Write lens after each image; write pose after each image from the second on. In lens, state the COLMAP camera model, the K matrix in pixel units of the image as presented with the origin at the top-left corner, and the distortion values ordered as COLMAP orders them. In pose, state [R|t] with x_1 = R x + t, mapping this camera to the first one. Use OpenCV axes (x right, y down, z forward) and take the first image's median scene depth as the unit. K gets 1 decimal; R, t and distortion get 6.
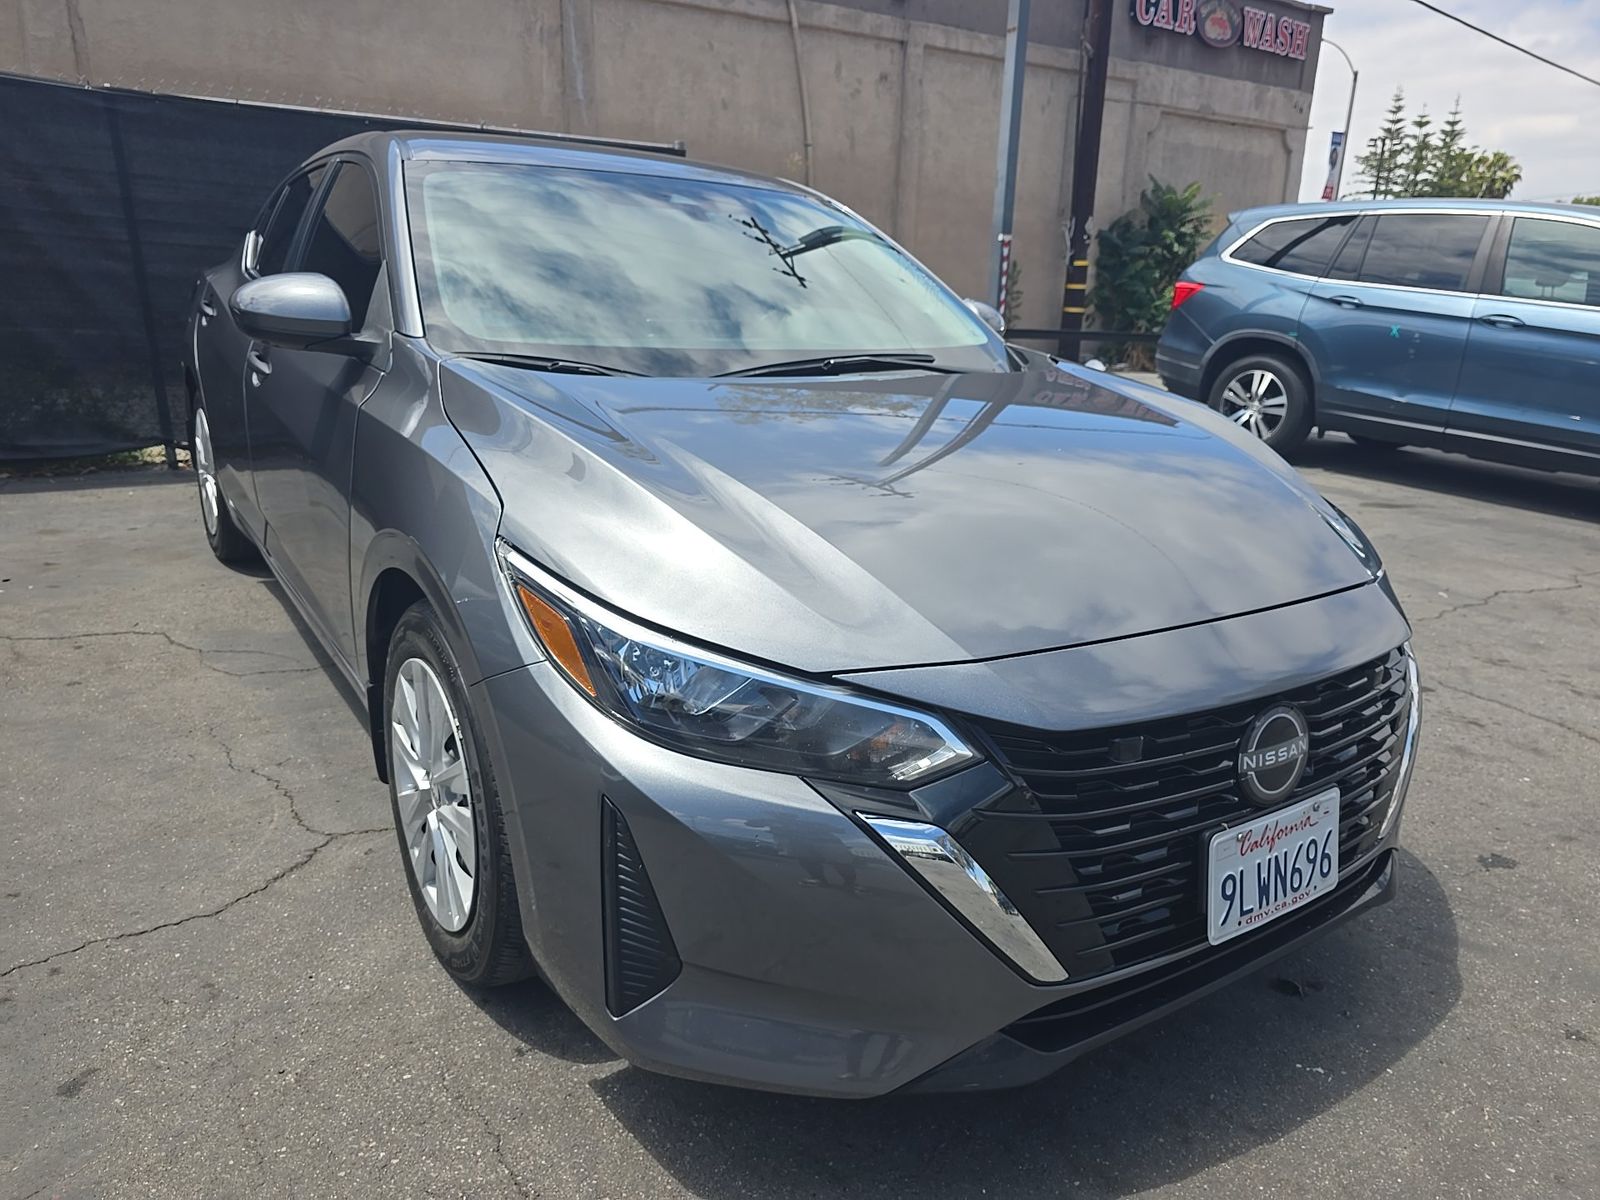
lens RADIAL K [[1086.7, 0, 800.0], [0, 1086.7, 600.0], [0, 0, 1]] dist [0.027387, -0.033576]
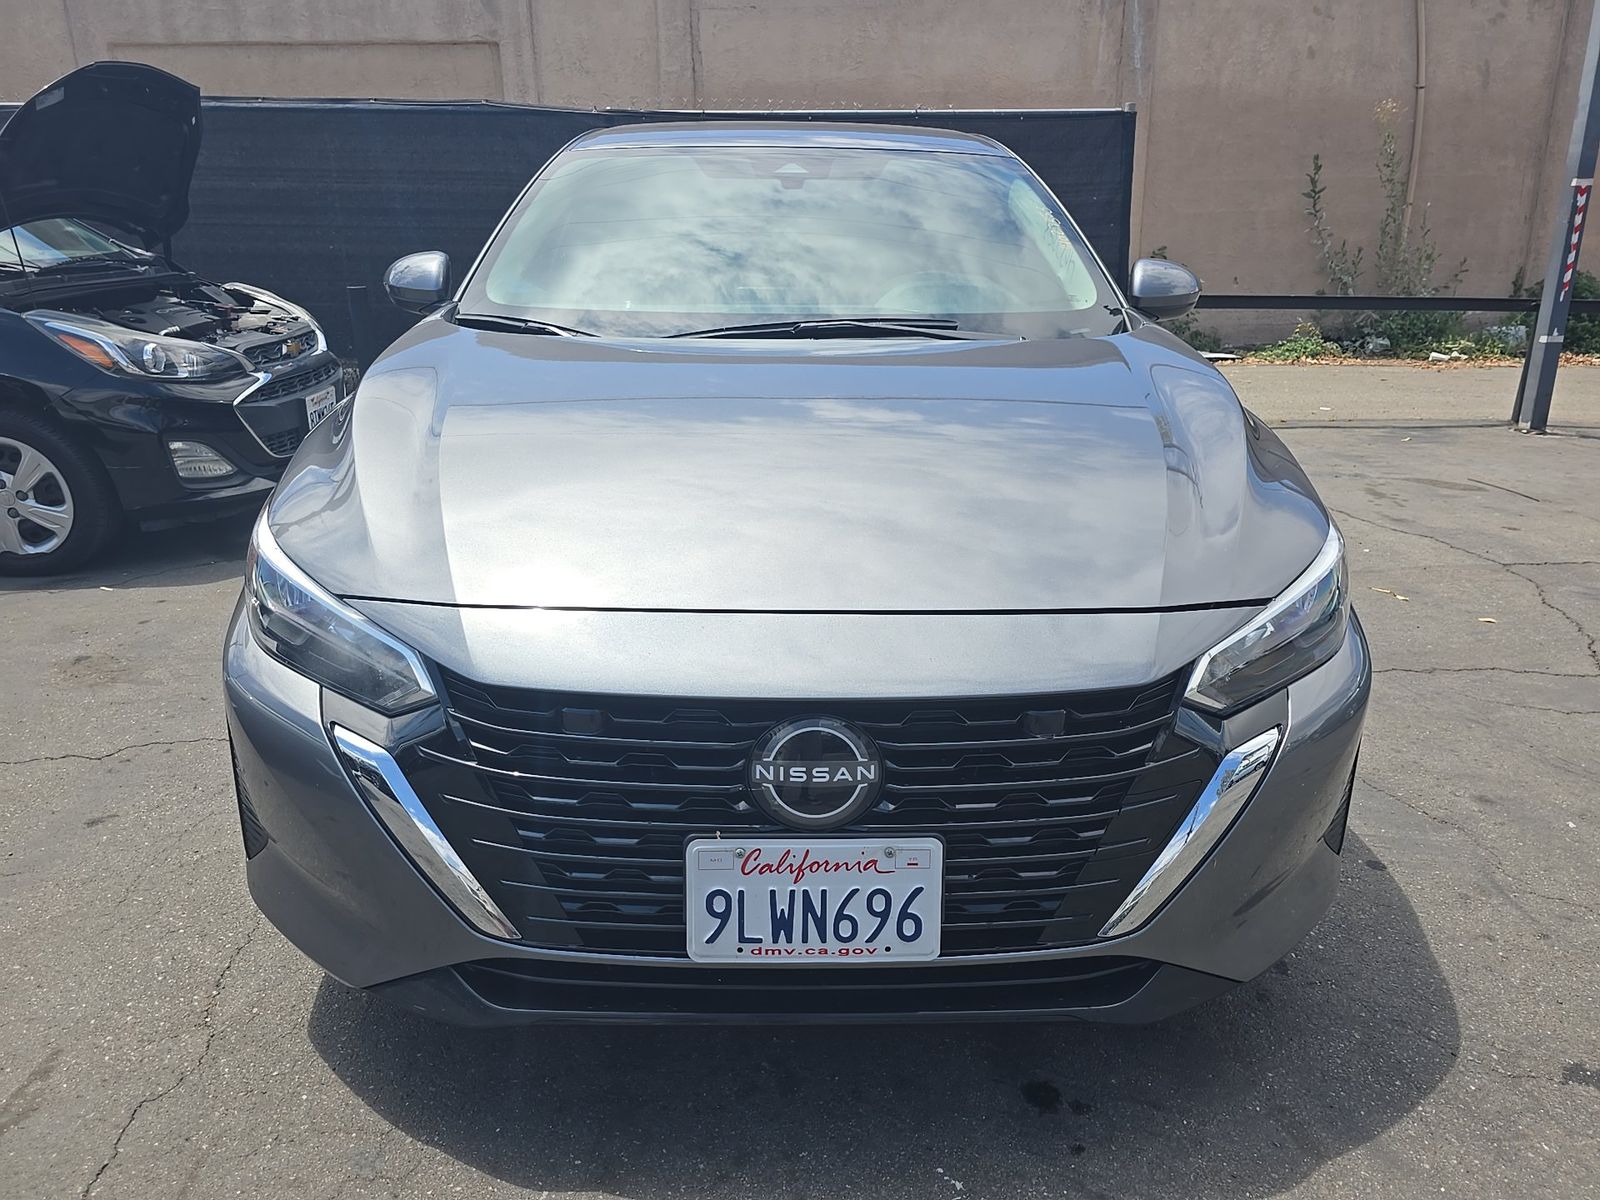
lens RADIAL K [[1087.7, 0, 800.0], [0, 1087.7, 600.0], [0, 0, 1]] dist [0.026470, -0.028117]
pose [[0.838384, 0.133064, -0.528589, 0.155990], [-0.125765, 0.990802, 0.049947, -0.006349], [0.530373, 0.024603, 0.847407, 0.047998]]
